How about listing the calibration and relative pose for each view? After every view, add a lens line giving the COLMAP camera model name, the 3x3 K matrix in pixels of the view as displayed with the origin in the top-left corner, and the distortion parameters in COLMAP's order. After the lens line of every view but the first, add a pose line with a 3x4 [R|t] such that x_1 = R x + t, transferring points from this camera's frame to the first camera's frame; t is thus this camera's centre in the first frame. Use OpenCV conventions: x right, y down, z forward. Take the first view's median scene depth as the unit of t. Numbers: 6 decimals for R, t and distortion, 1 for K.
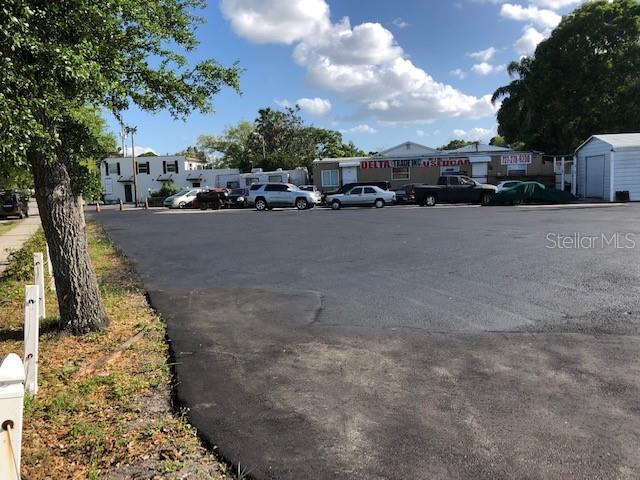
lens RADIAL K [[521.8, 0, 325.1], [0, 521.8, 234.1], [0, 0, 1]] dist [0.047739, -0.061665]
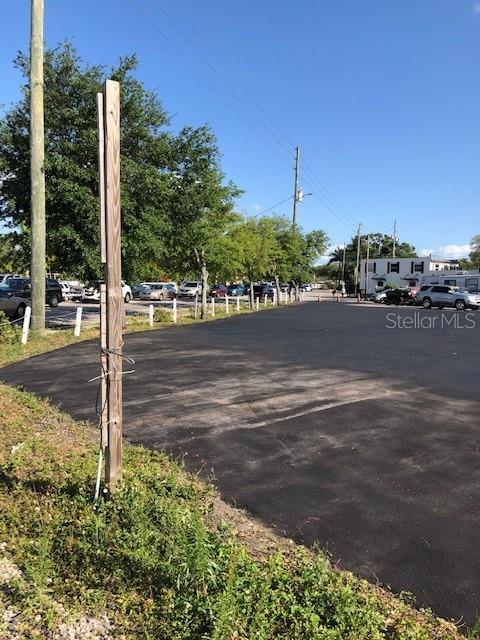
lens RADIAL K [[521.8, 0, 235.8], [0, 521.8, 316.0], [0, 0, 1]] dist [0.047739, -0.061665]
pose [[0.729676, 0.086654, -0.678280, 0.293918], [-0.105324, 0.994343, 0.013727, 0.000092], [0.675633, 0.061423, 0.734675, -0.111987]]
